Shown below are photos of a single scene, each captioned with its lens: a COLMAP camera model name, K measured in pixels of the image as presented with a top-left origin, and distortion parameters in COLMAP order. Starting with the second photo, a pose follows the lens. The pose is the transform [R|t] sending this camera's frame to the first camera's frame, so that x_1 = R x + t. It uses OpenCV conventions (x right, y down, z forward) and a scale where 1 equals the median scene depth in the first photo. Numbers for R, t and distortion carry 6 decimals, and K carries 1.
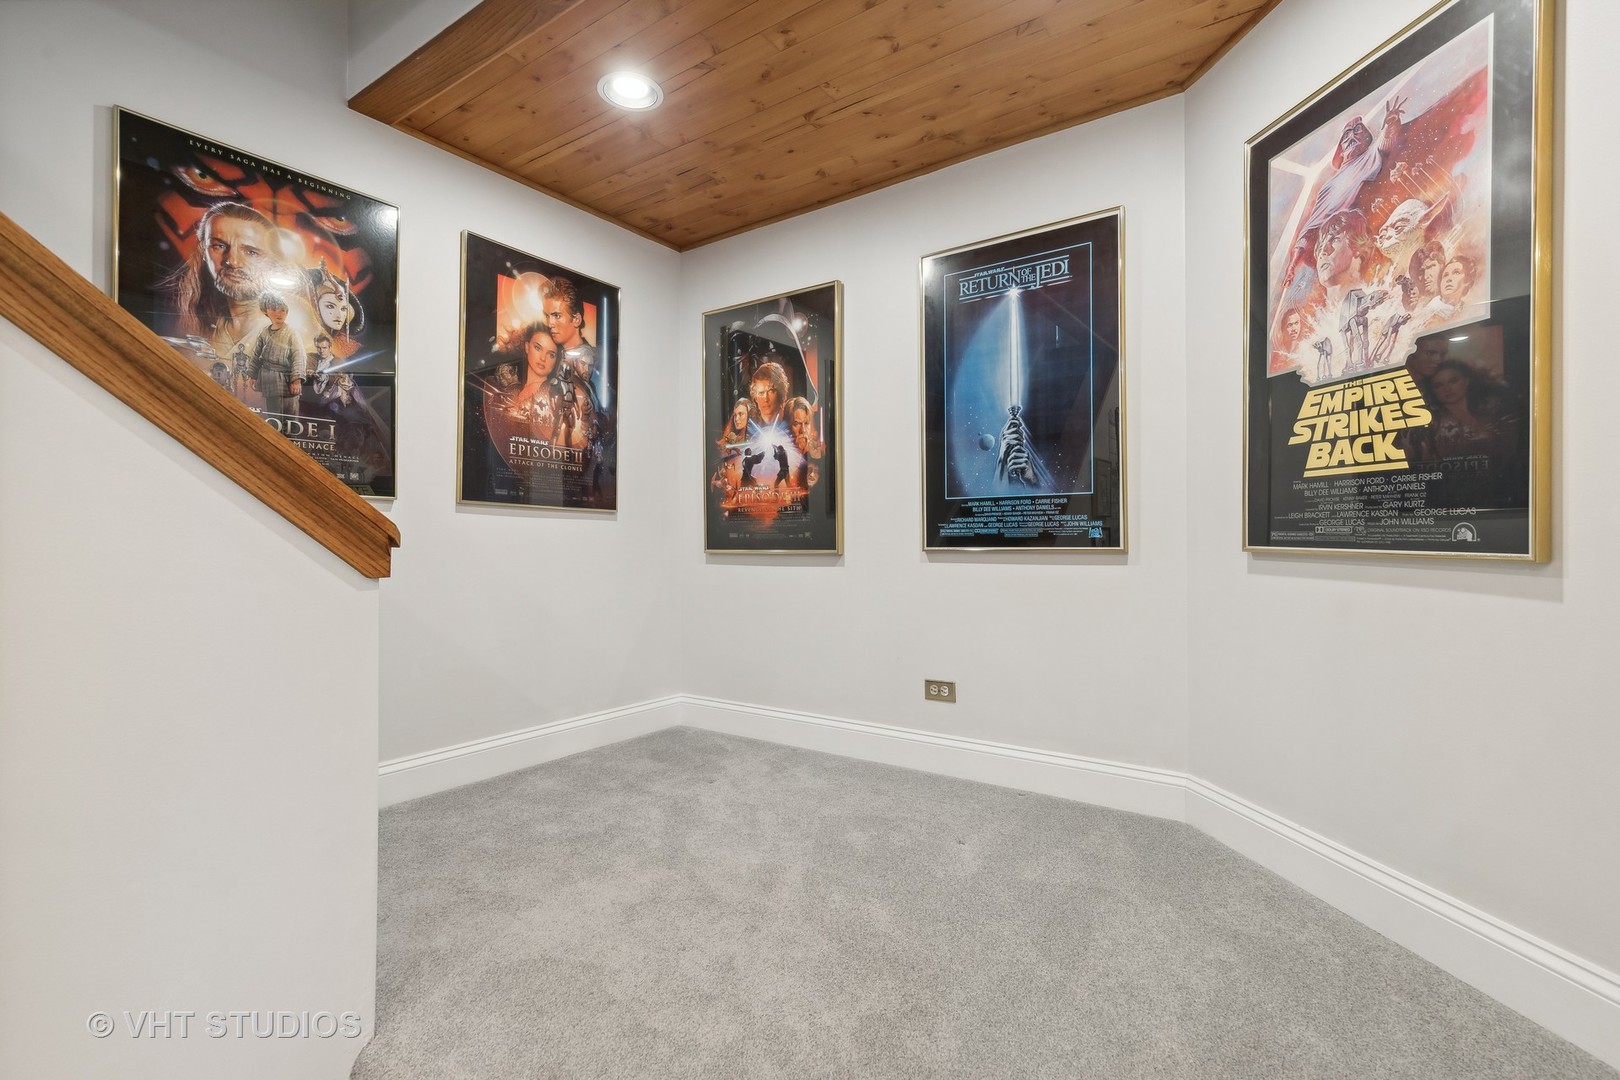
lens RADIAL K [[743.6, 0, 813.1], [0, 743.6, 537.2], [0, 0, 1]] dist [-0.002917, 0.001758]
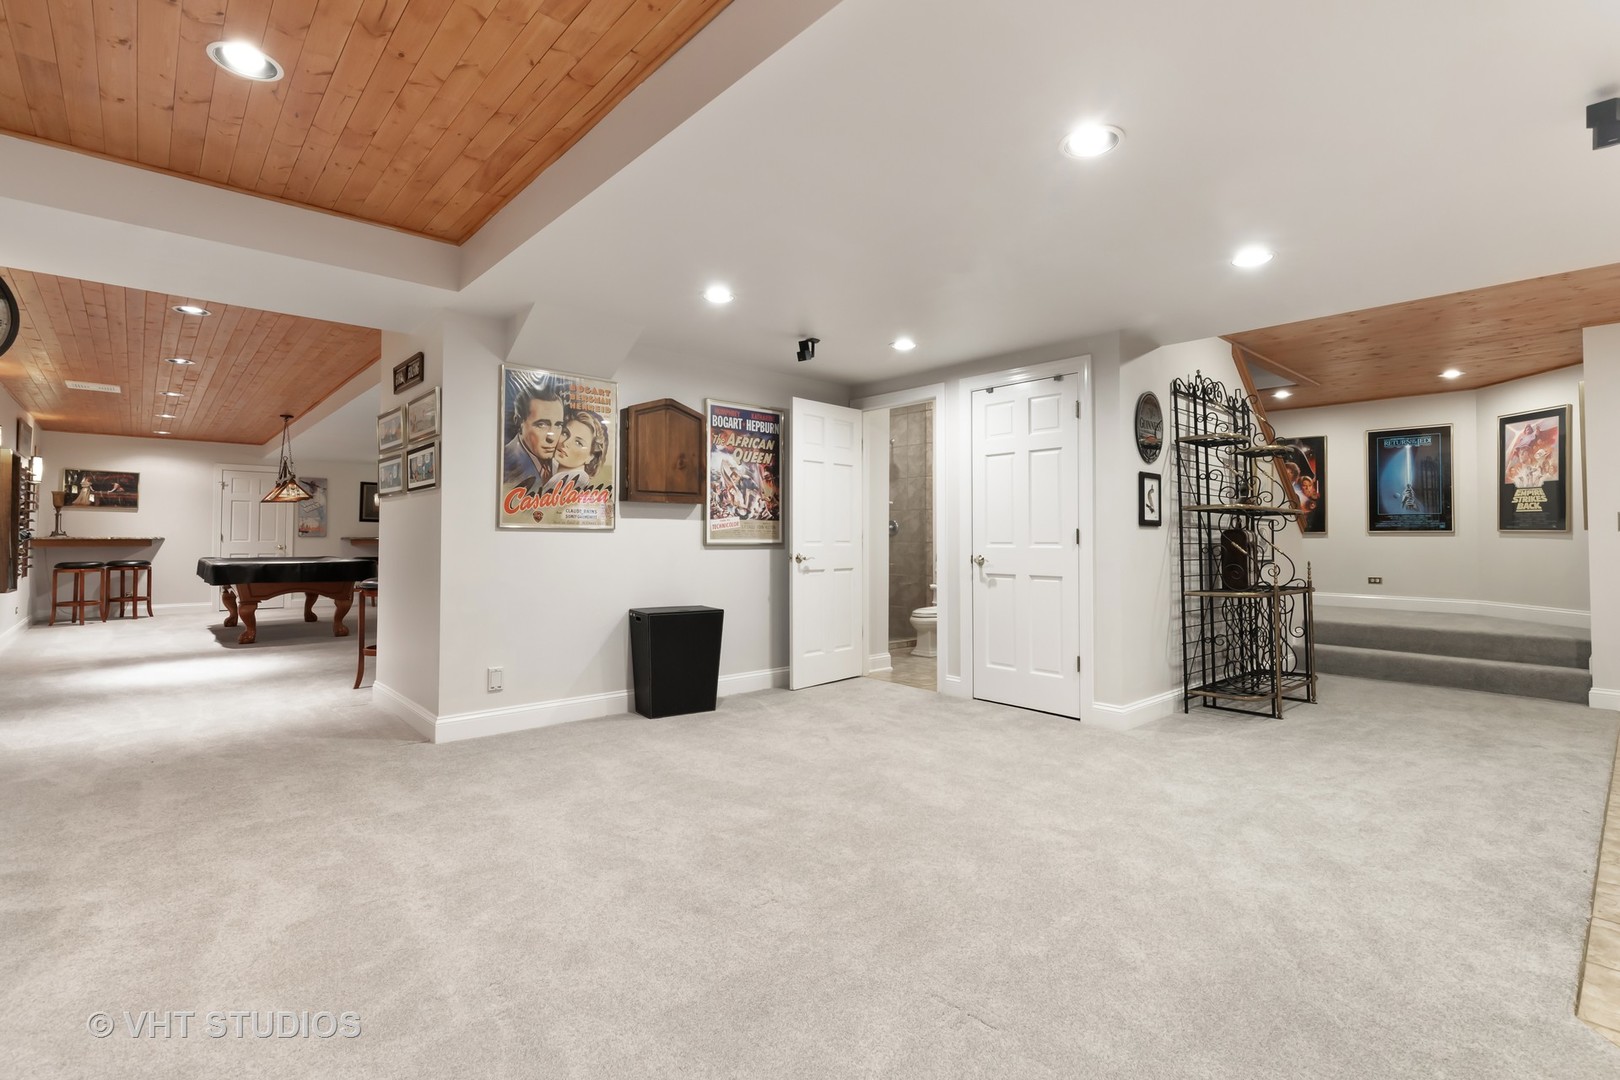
lens RADIAL K [[743.6, 0, 809.9], [0, 743.6, 524.6], [0, 0, 1]] dist [-0.002917, 0.001758]
pose [[0.971379, -0.000492, -0.237536, -1.914140], [-0.001003, 0.999980, -0.006174, 0.012439], [0.237535, 0.006236, 0.971359, -3.491036]]
